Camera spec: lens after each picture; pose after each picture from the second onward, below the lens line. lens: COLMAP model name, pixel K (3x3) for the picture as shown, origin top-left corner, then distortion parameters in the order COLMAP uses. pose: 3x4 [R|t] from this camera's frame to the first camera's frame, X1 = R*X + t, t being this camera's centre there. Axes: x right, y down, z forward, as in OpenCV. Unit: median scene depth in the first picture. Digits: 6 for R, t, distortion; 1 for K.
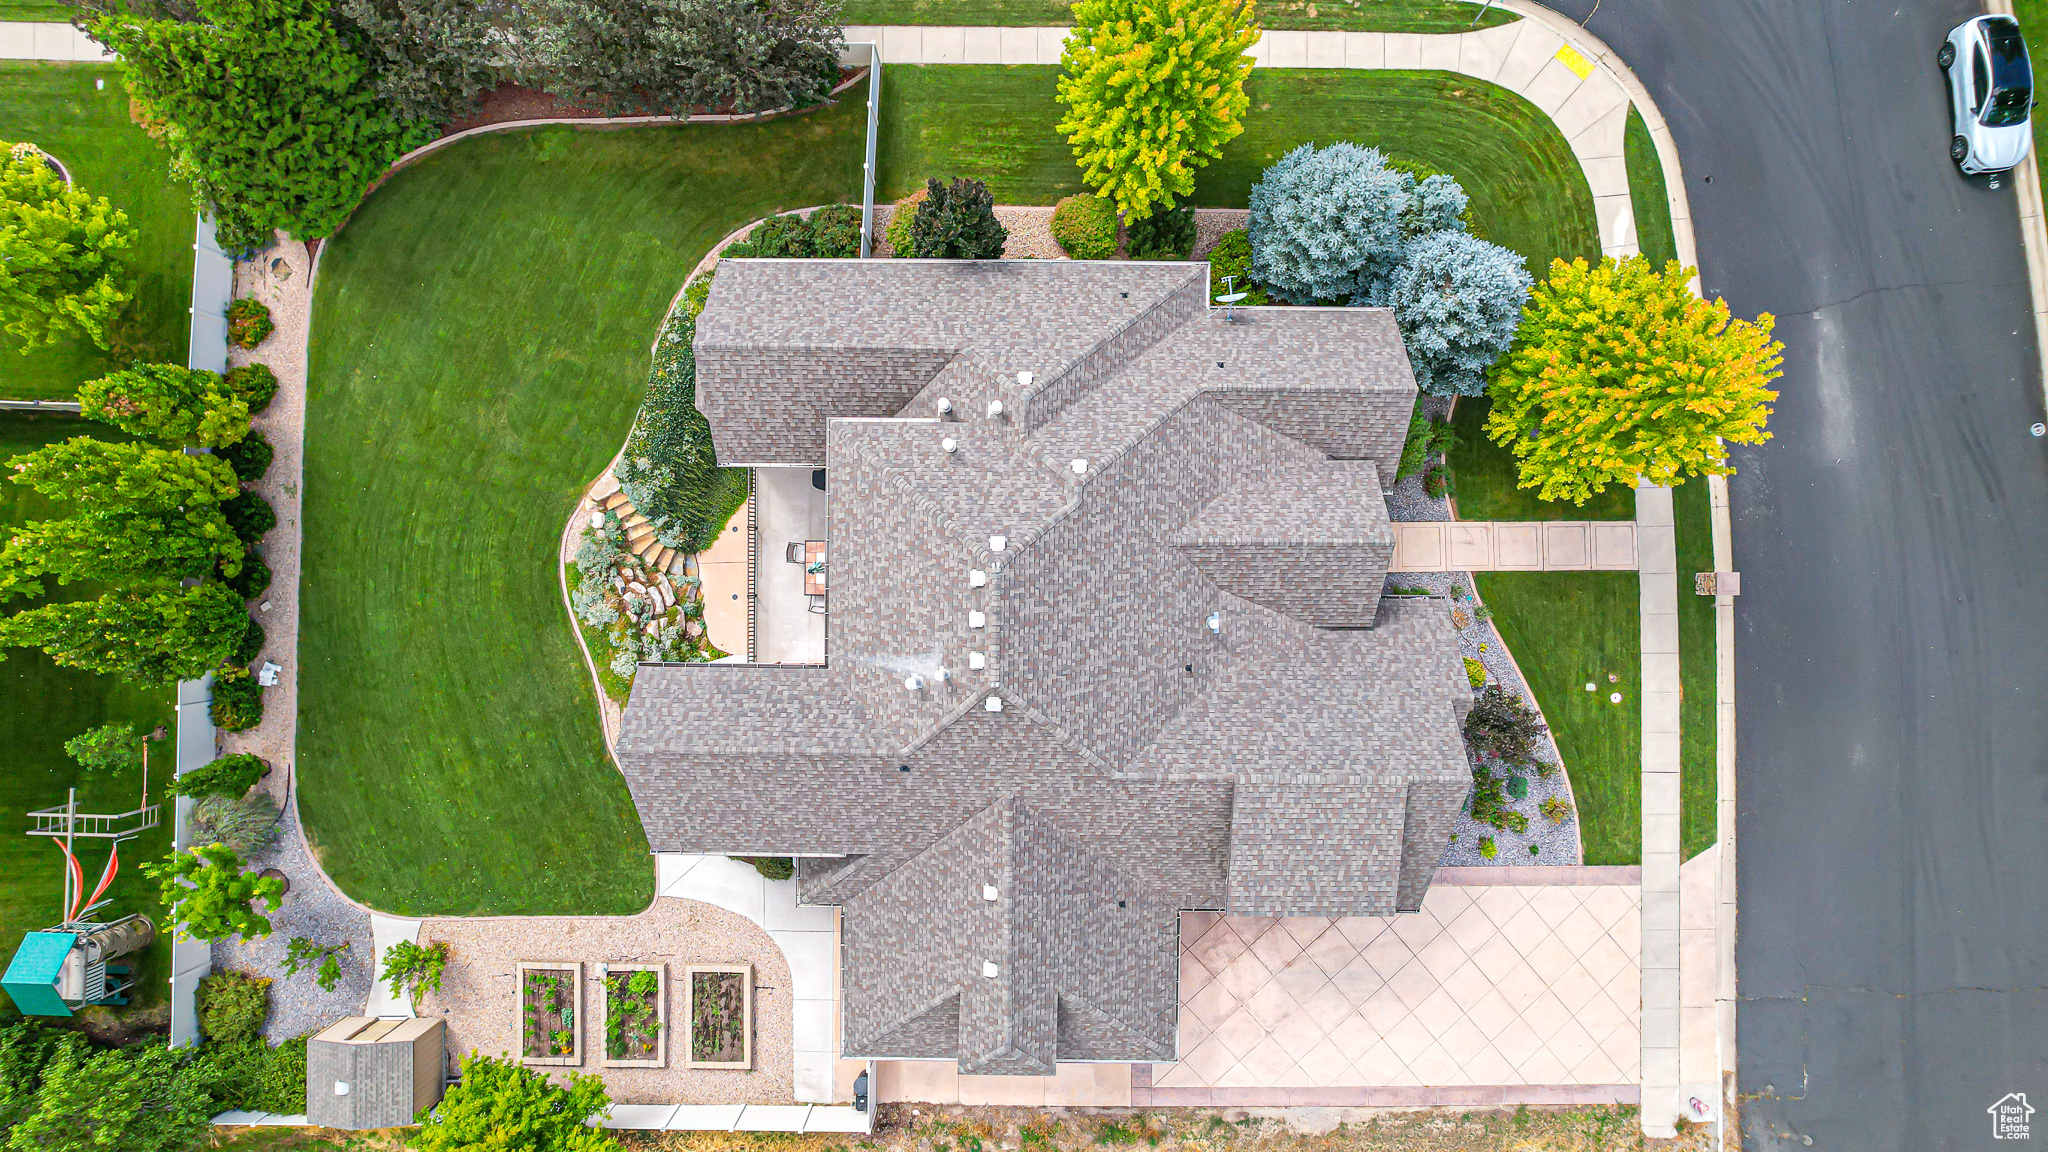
lens RADIAL K [[1311.9, 0, 1034.7], [0, 1311.9, 580.0], [0, 0, 1]] dist [-0.078078, 0.069874]
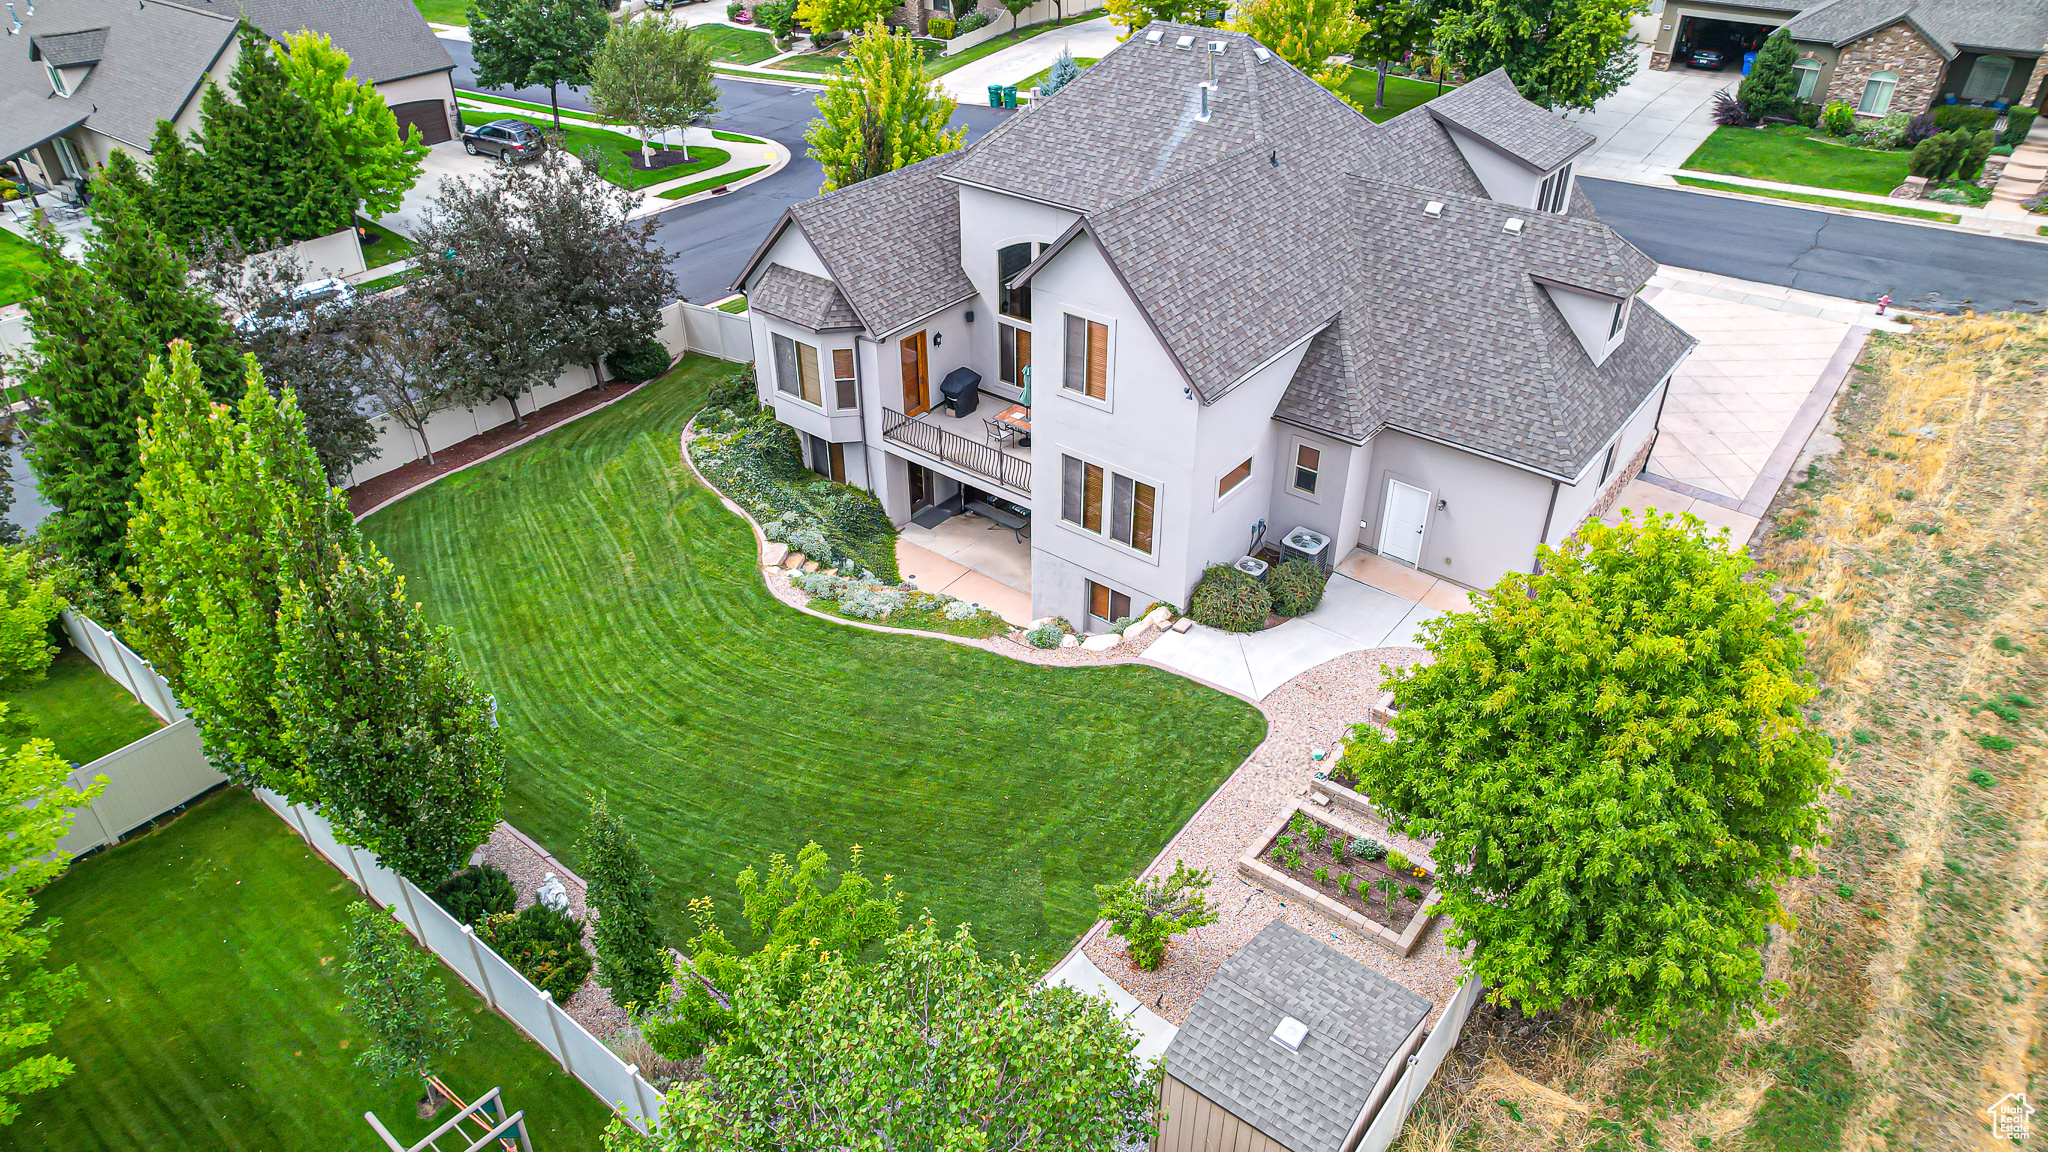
lens RADIAL K [[1311.9, 0, 1025.9], [0, 1311.9, 577.5], [0, 0, 1]] dist [-0.078078, 0.069874]
pose [[0.612872, -0.440585, 0.655952, -0.770248], [0.790164, 0.336138, -0.512496, 0.468909], [0.005308, 0.832404, 0.554144, 0.571146]]
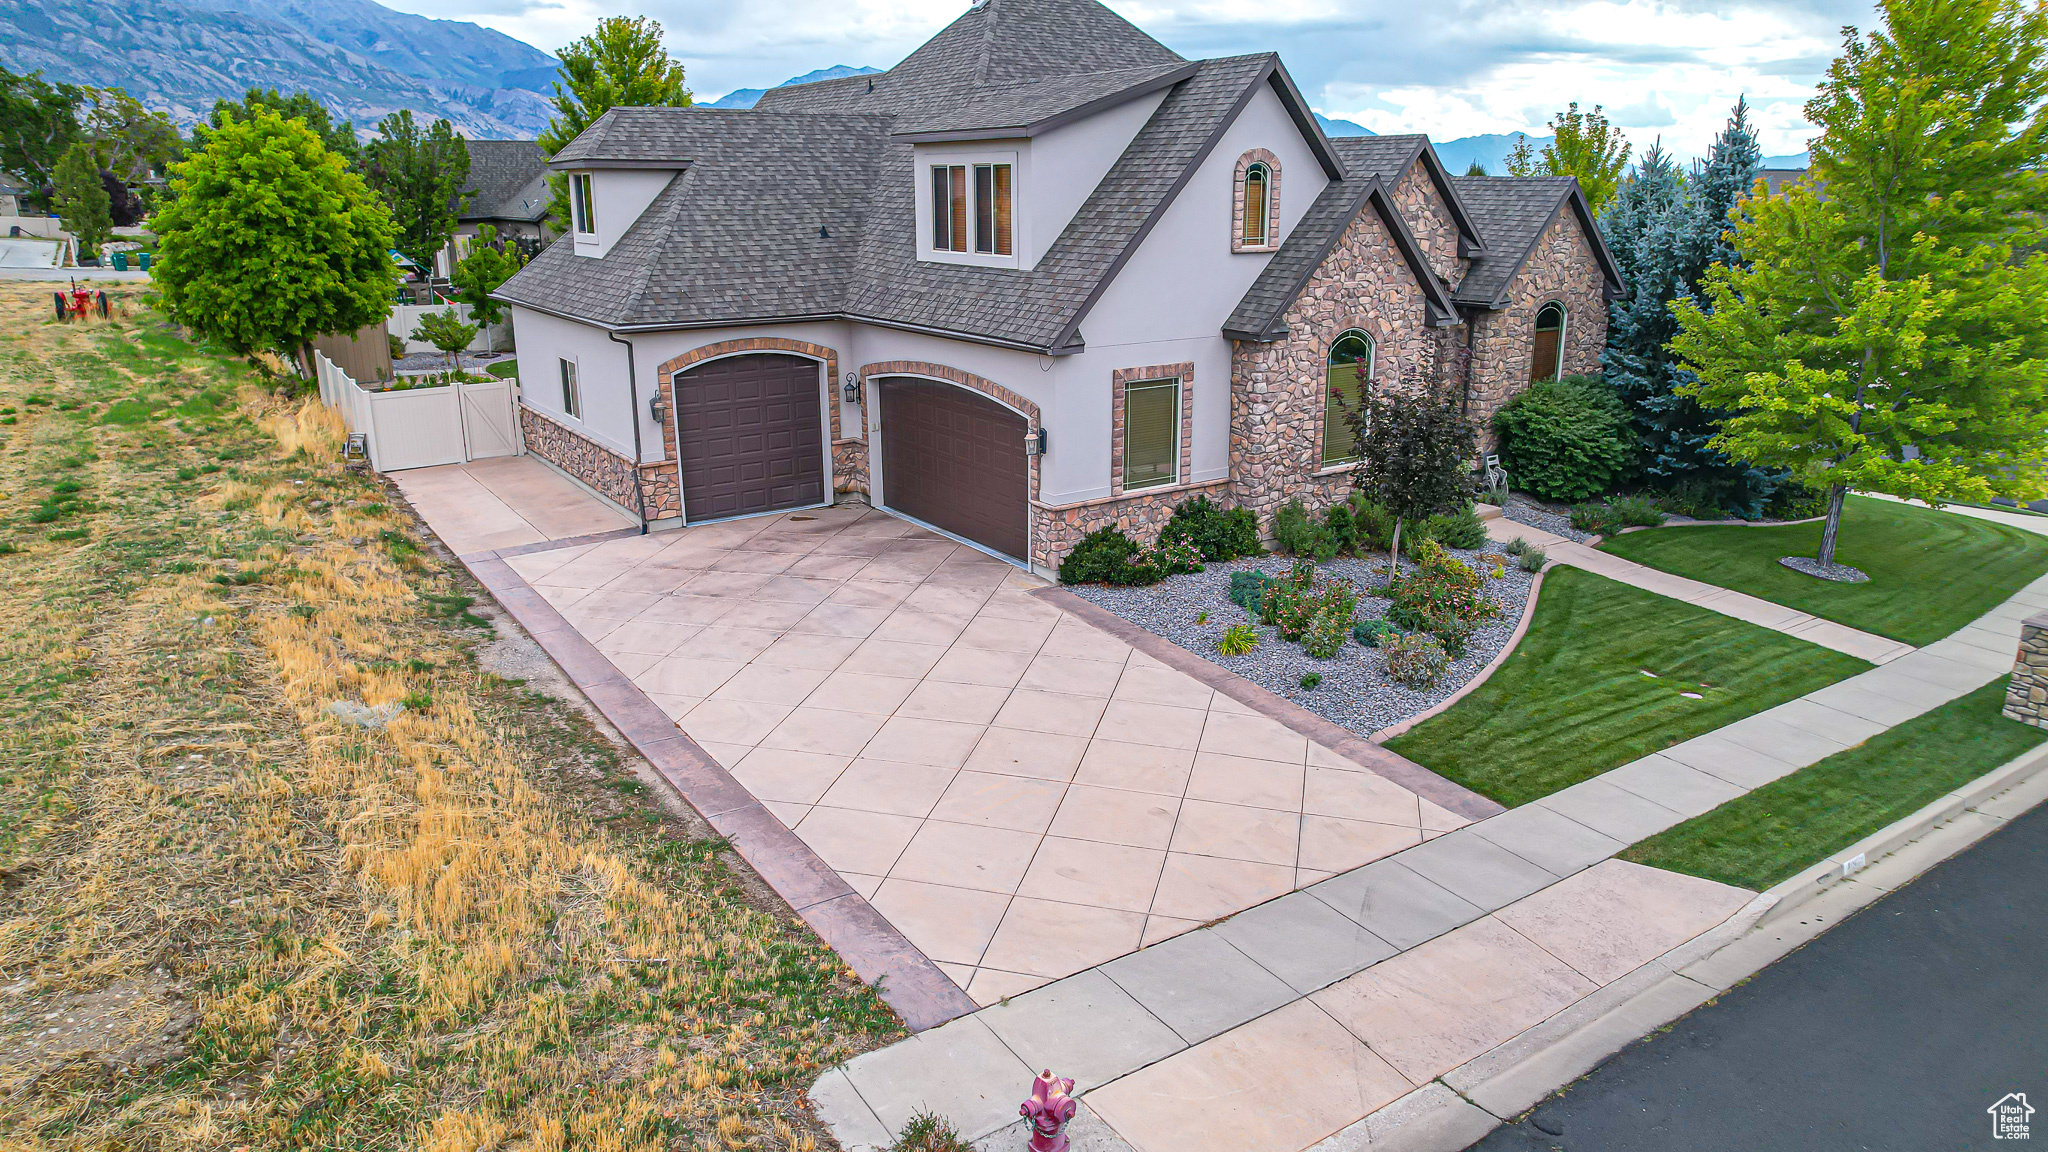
lens RADIAL K [[1311.9, 0, 1026.3], [0, 1311.9, 577.3], [0, 0, 1]] dist [-0.078078, 0.069874]
pose [[0.572569, 0.239489, -0.784098, 0.659202], [-0.819845, 0.162139, -0.549150, 0.513434], [-0.004383, 0.957265, 0.289180, 0.843924]]
